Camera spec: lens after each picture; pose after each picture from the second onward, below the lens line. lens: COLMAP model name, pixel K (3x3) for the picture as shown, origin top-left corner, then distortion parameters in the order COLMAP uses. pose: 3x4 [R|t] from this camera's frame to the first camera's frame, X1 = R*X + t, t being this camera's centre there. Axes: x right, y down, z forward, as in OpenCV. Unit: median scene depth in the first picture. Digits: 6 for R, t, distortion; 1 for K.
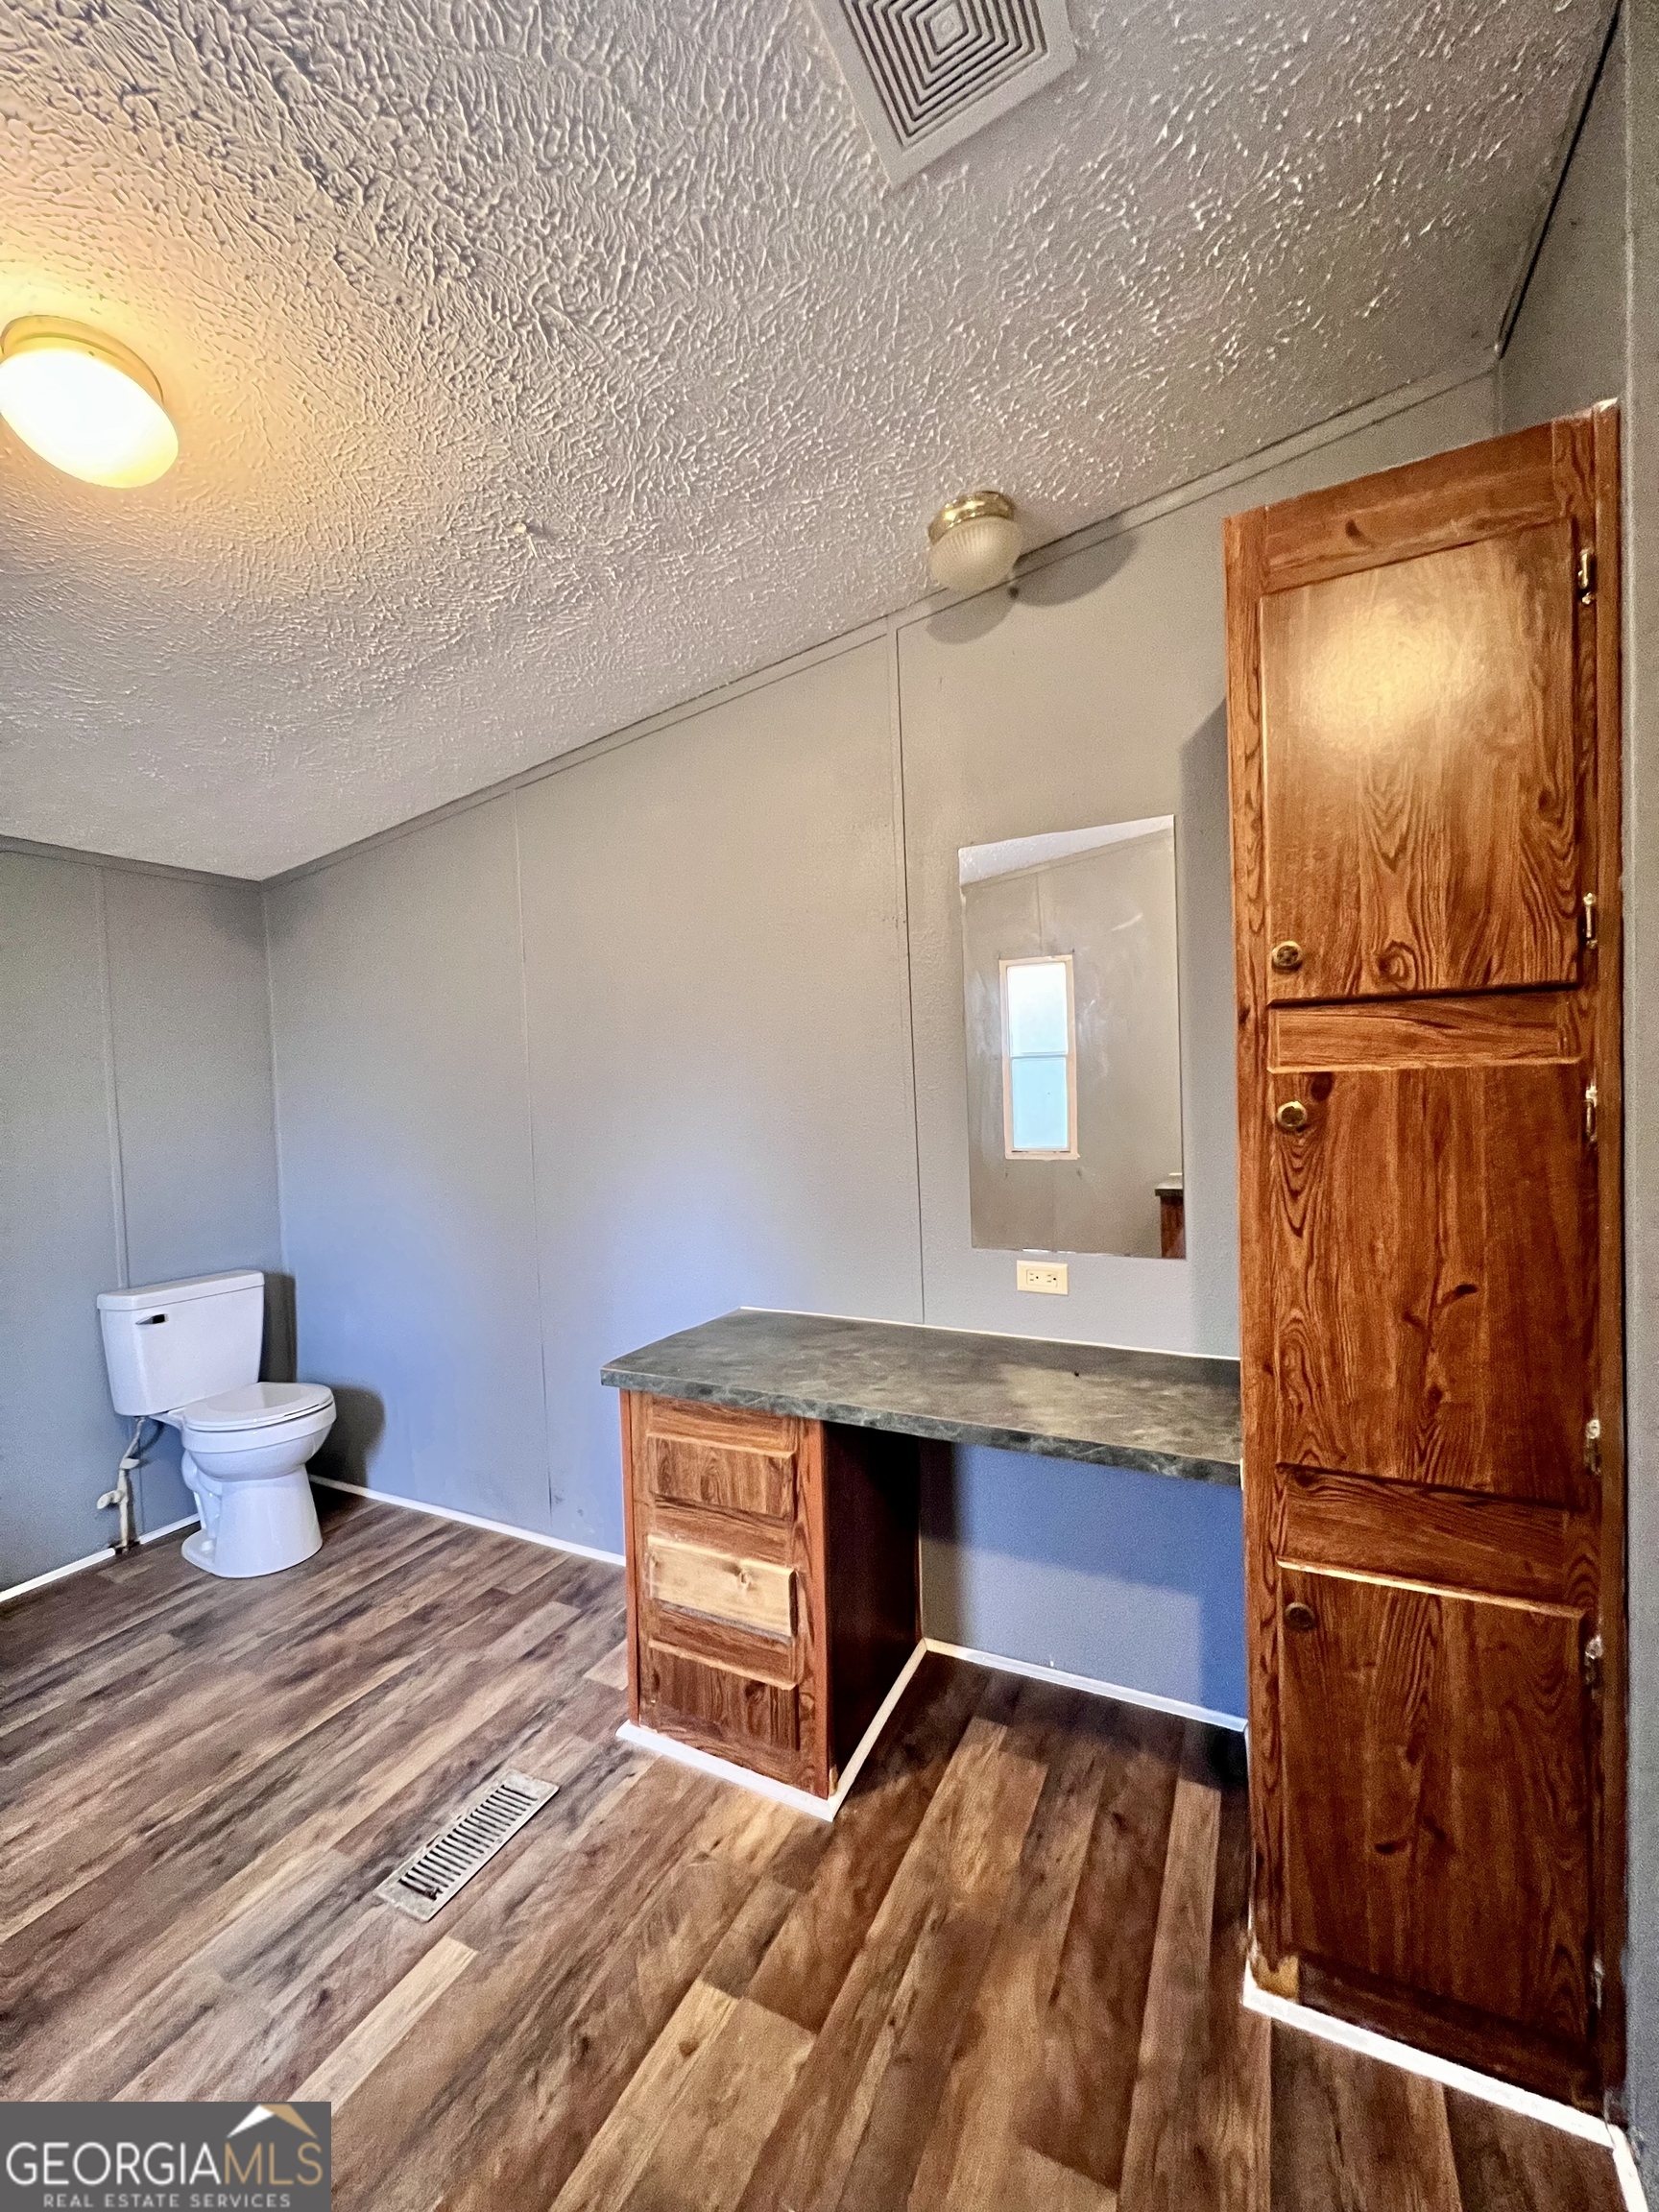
lens RADIAL K [[883.7, 0, 829.5], [0, 883.7, 1106.0], [0, 0, 1]] dist [-0.000825, 0.000340]
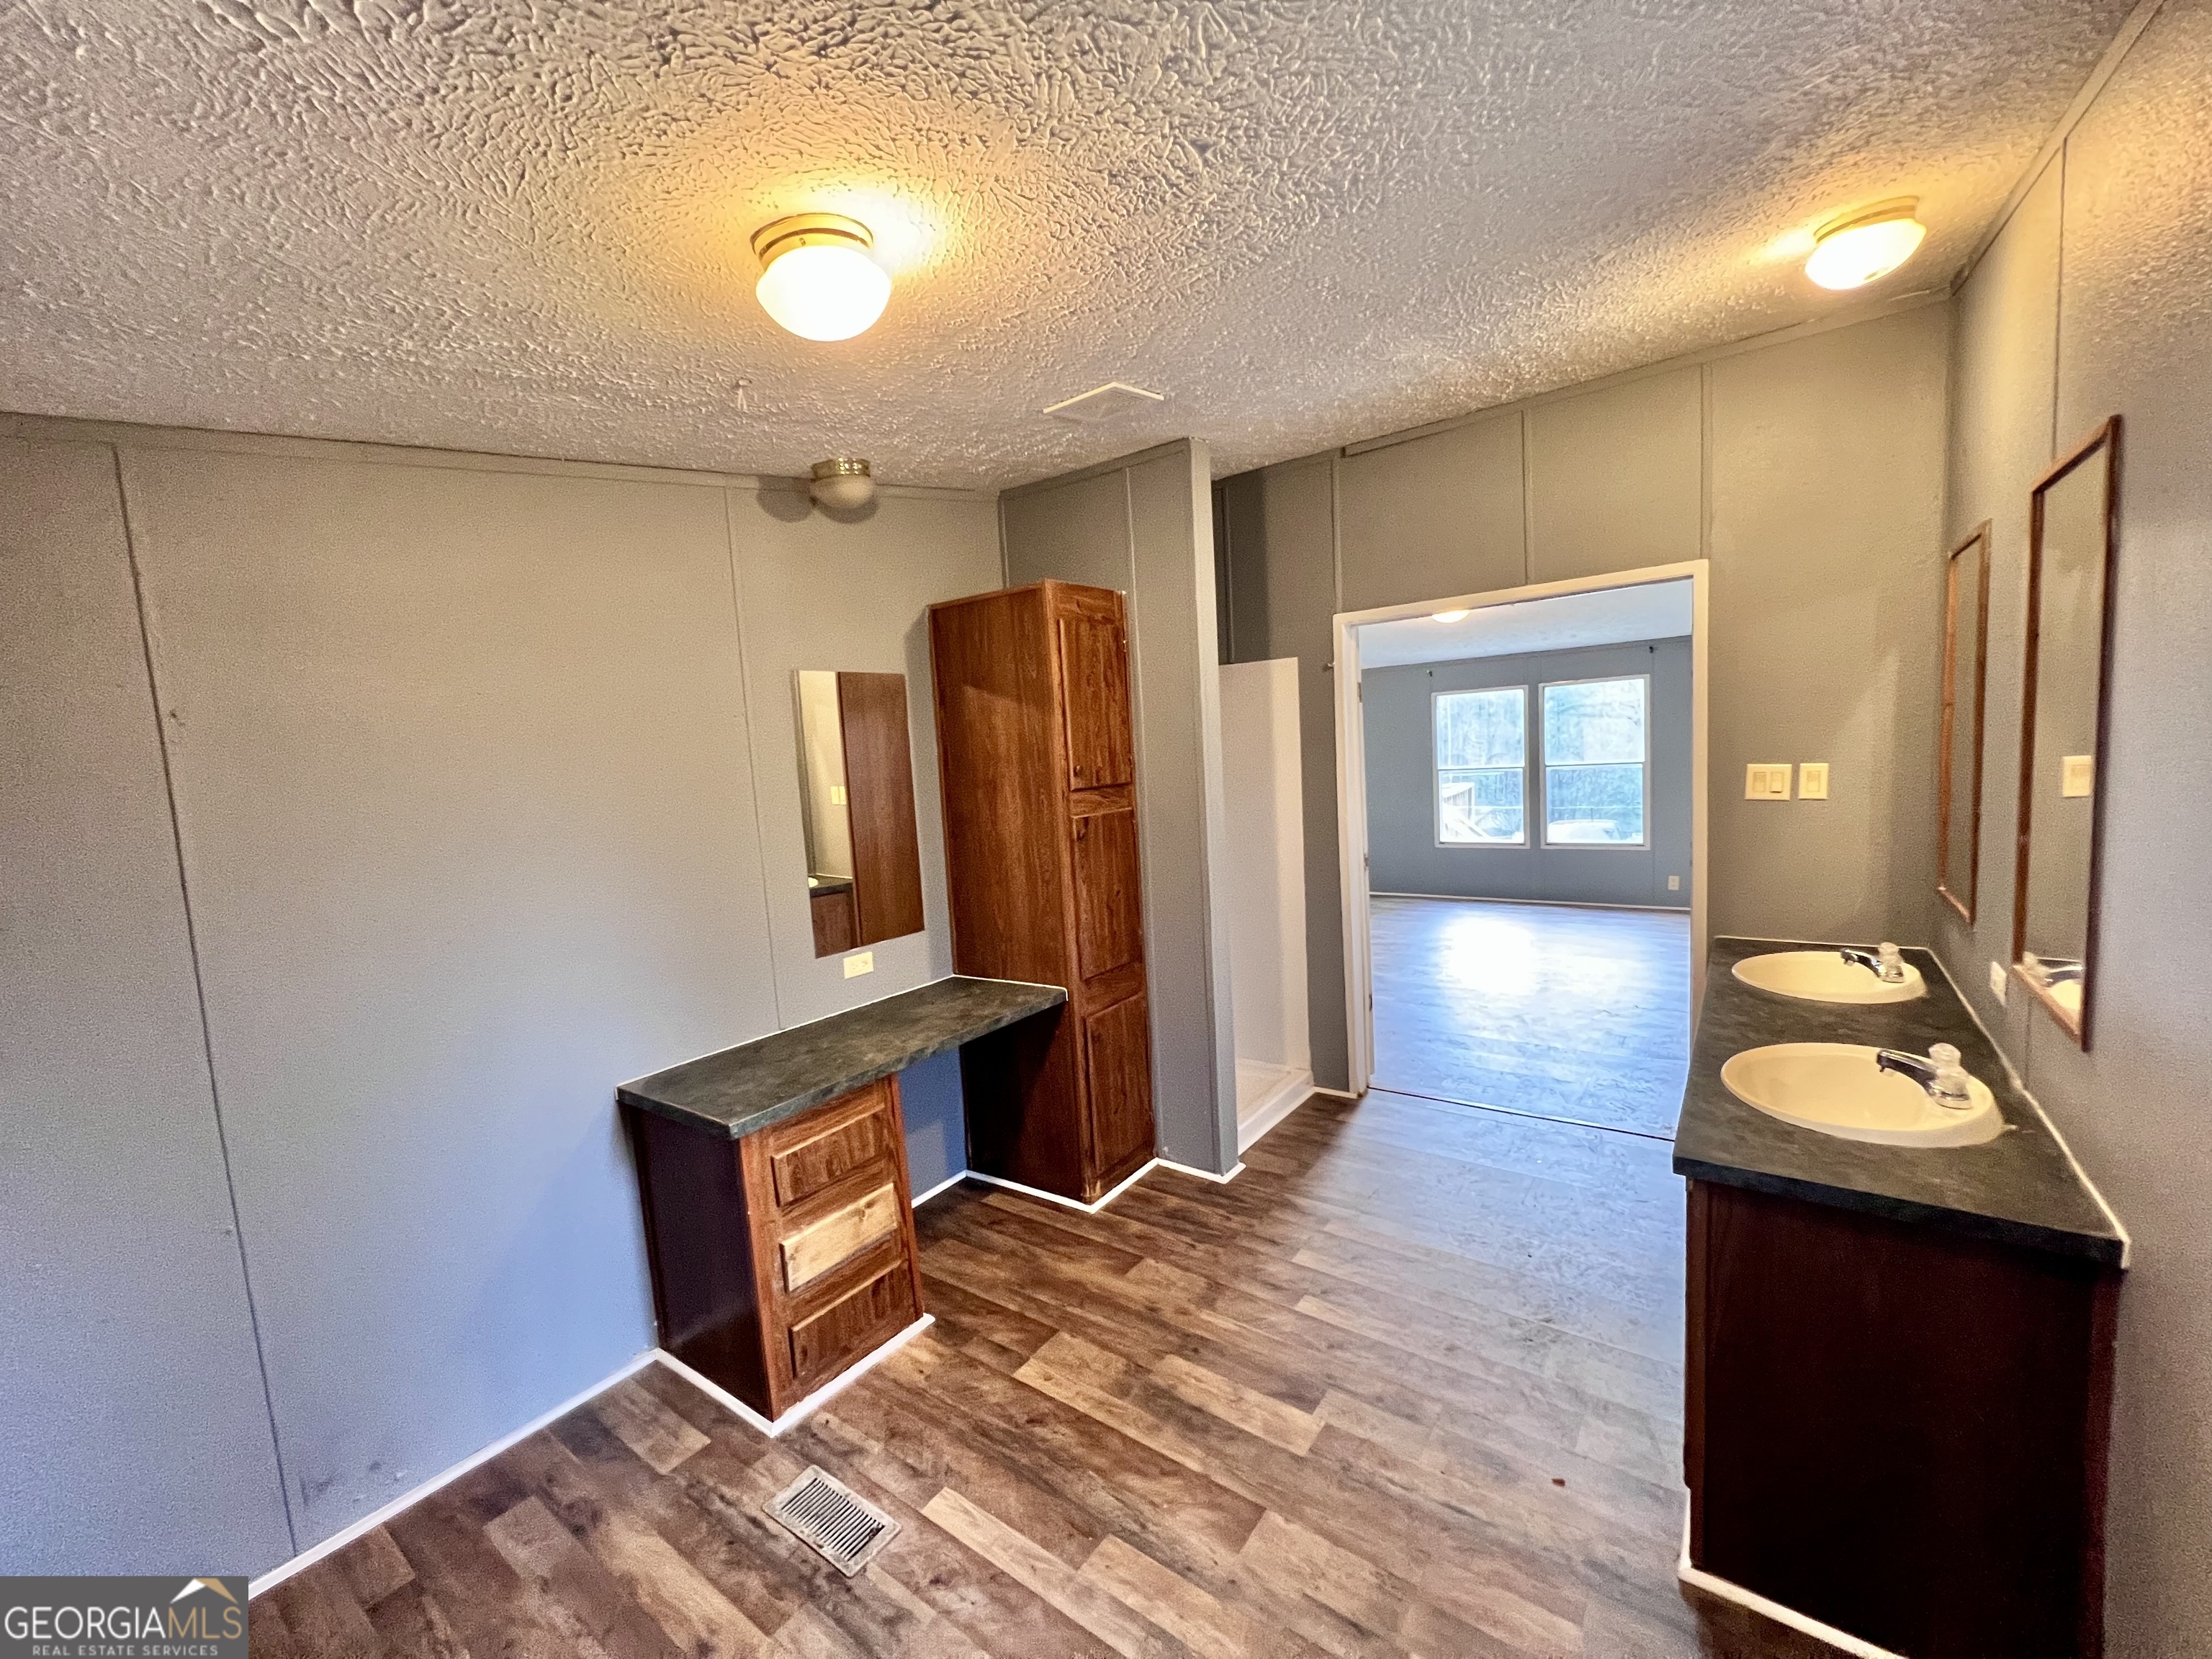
lens RADIAL K [[883.7, 0, 1106.0], [0, 883.7, 829.5], [0, 0, 1]] dist [-0.000825, 0.000340]
pose [[0.174536, -0.066537, 0.982400, -1.390841], [0.081356, 0.995277, 0.052955, -0.097016], [-0.981284, 0.070681, 0.179125, 0.369274]]
